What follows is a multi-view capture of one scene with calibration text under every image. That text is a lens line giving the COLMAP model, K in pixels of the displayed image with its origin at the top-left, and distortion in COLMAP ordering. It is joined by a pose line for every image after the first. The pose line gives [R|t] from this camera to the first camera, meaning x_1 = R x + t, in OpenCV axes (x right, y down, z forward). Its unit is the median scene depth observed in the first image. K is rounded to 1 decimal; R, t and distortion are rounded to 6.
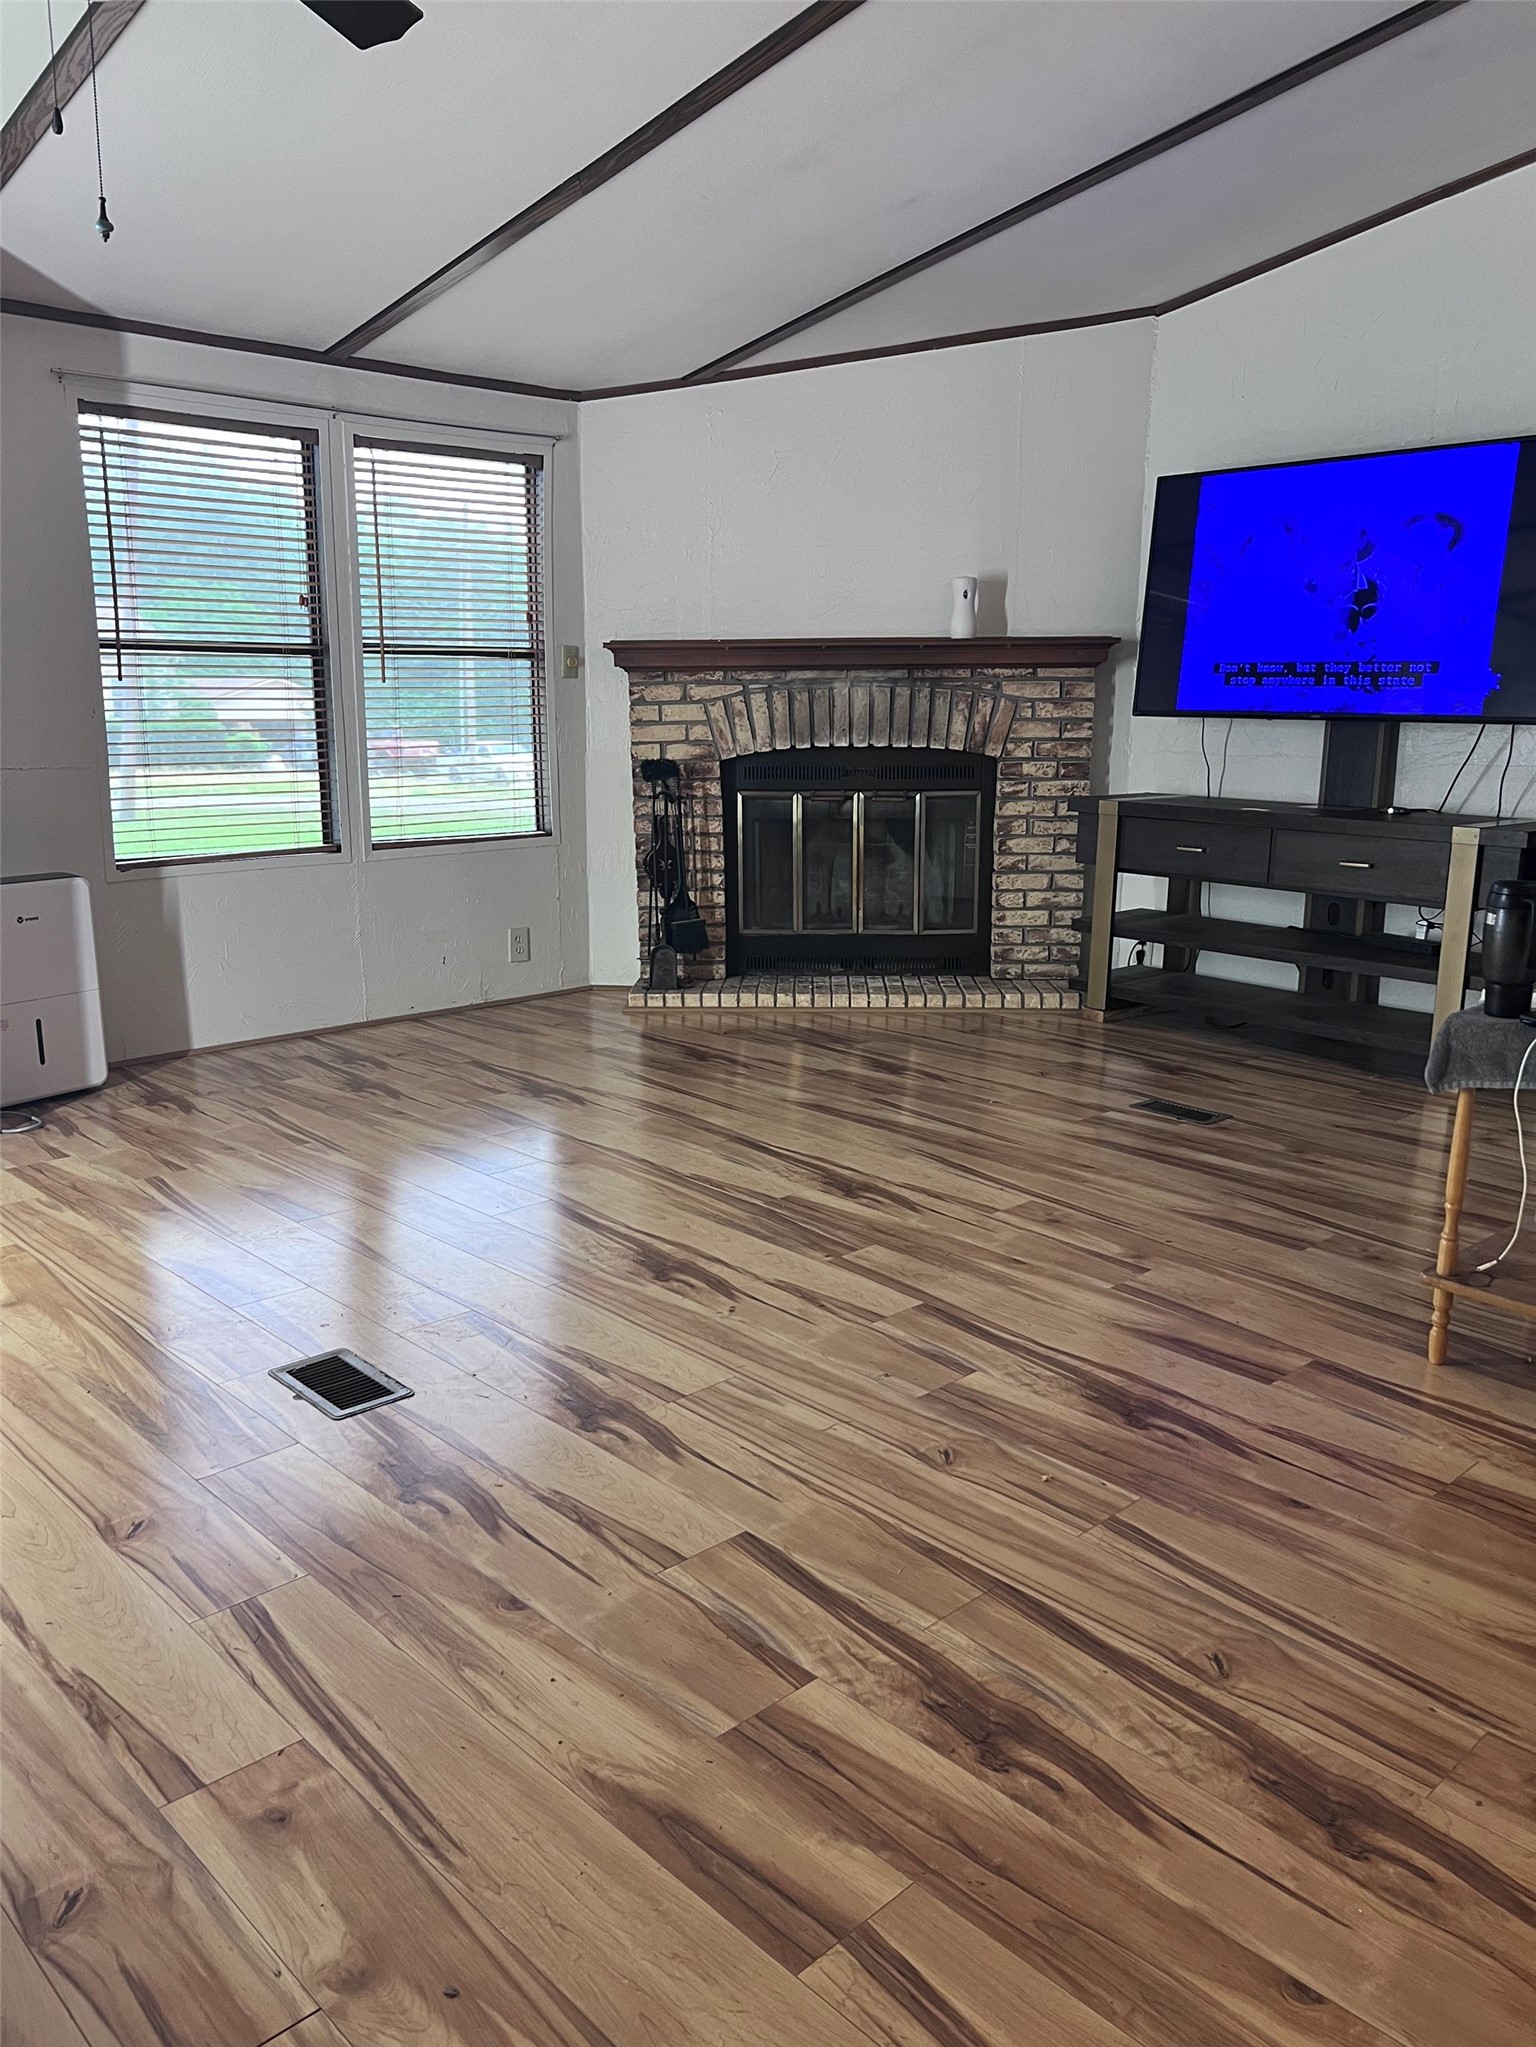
lens RADIAL K [[1546.9, 0, 764.0], [0, 1546.9, 1083.4], [0, 0, 1]] dist [0.115093, -0.225078]
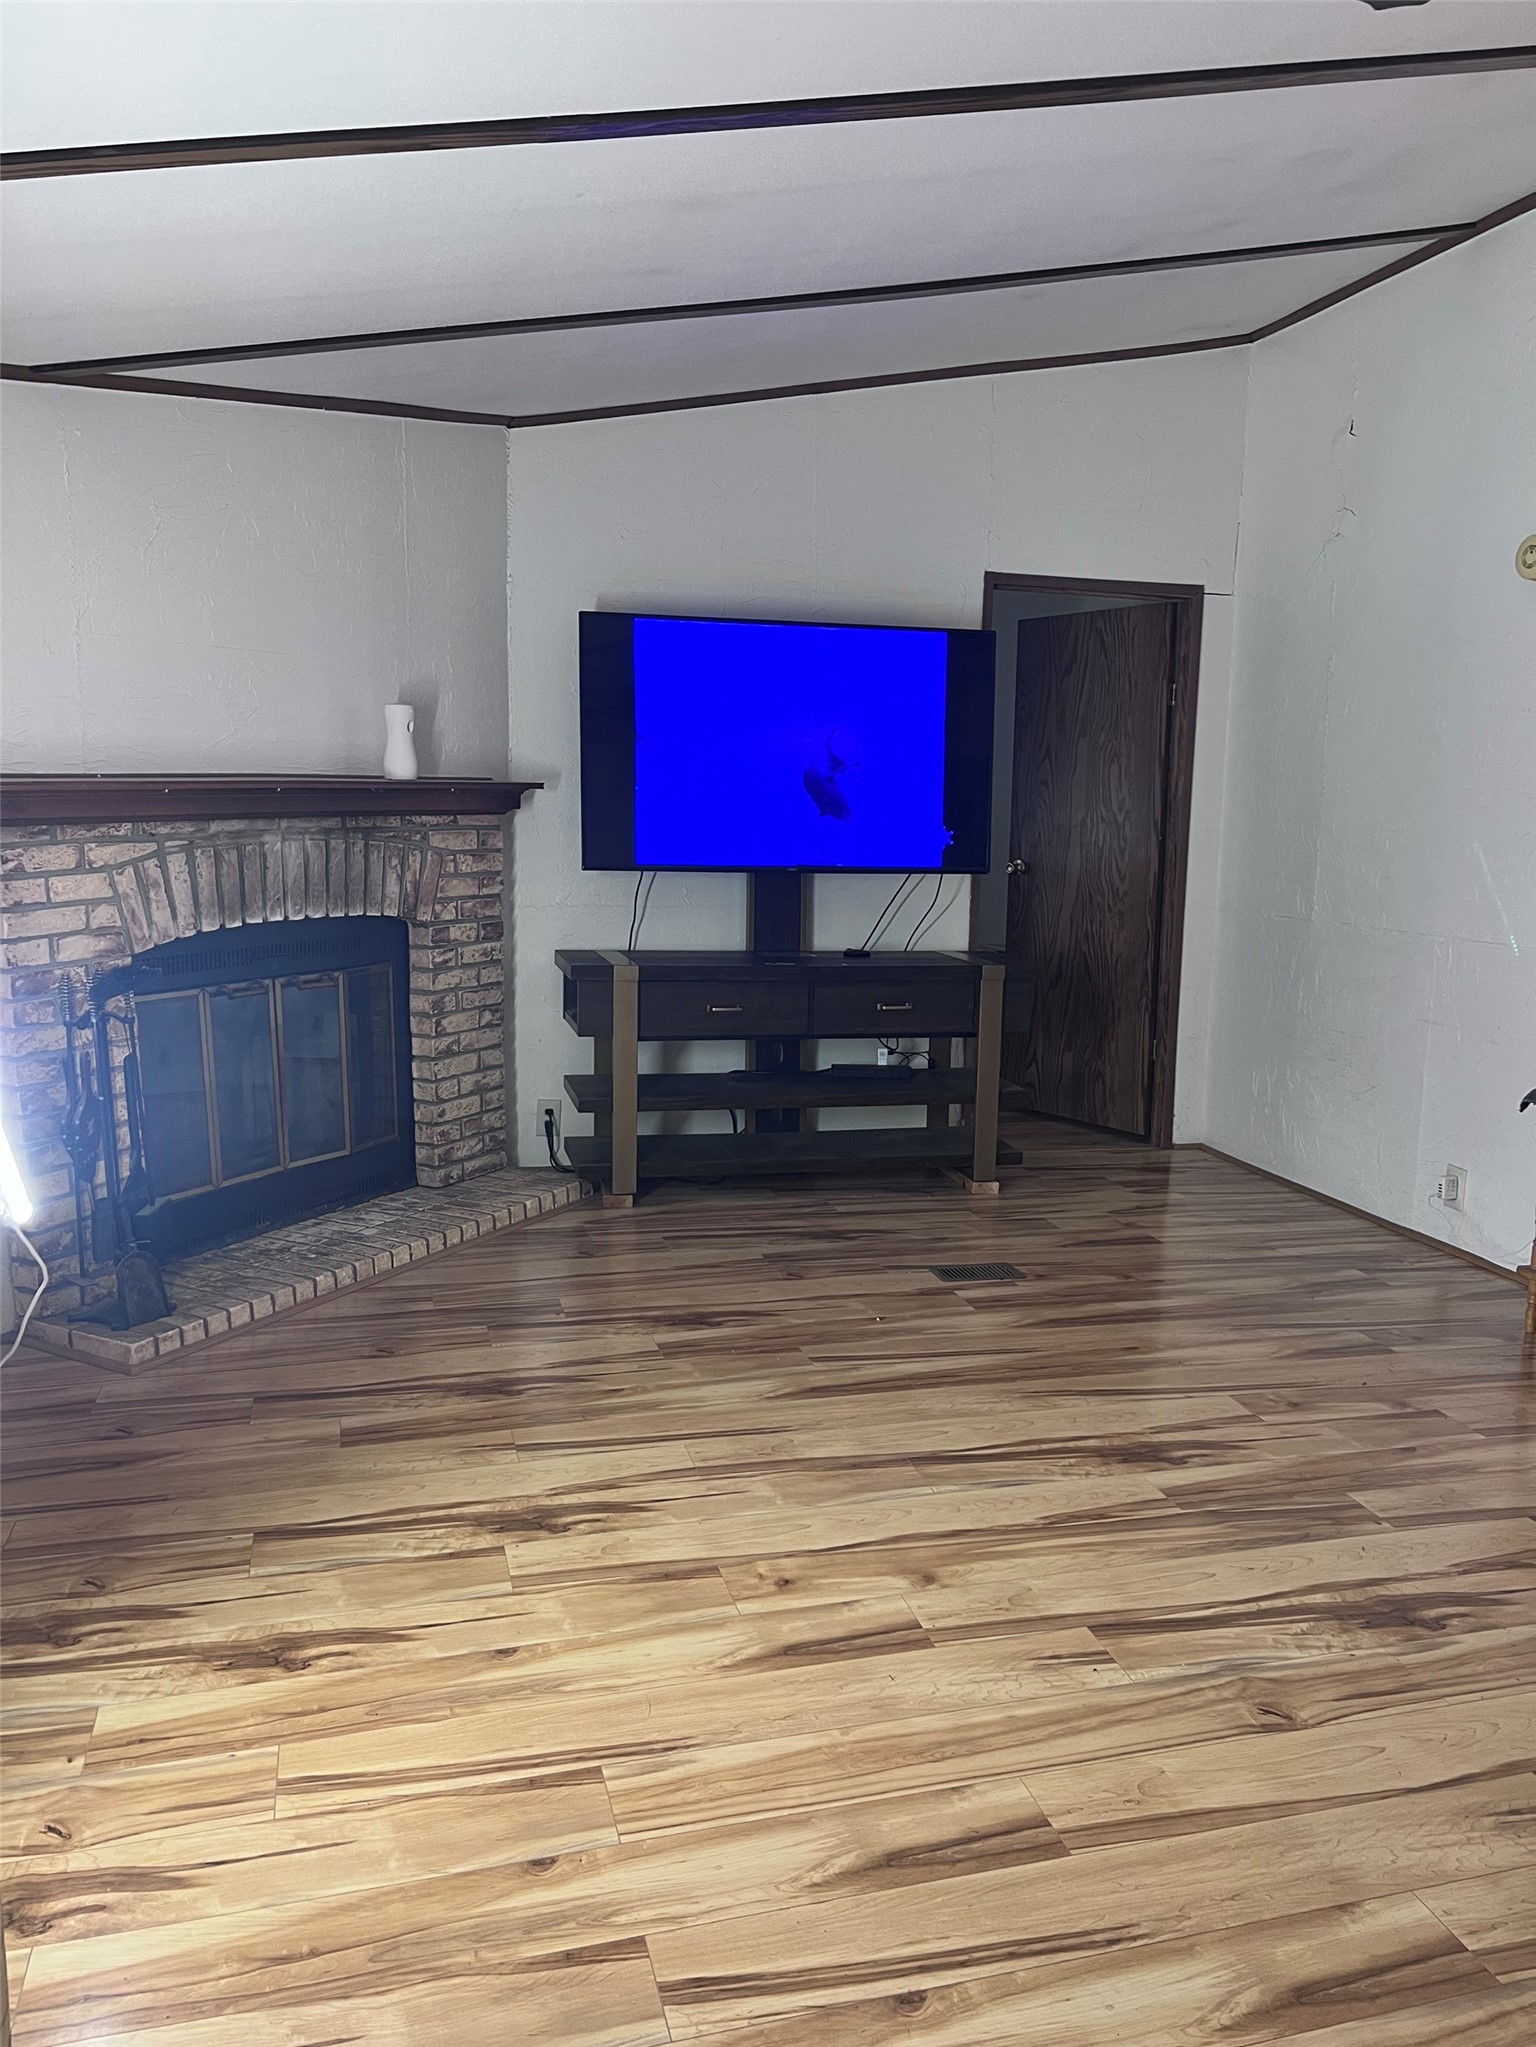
lens RADIAL K [[1546.9, 0, 764.0], [0, 1546.9, 1083.4], [0, 0, 1]] dist [0.115093, -0.225078]
pose [[0.464031, -0.164617, 0.870389, -0.492268], [0.198313, 0.976946, 0.079044, -0.157740], [-0.863335, 0.135930, 0.485979, 0.469545]]
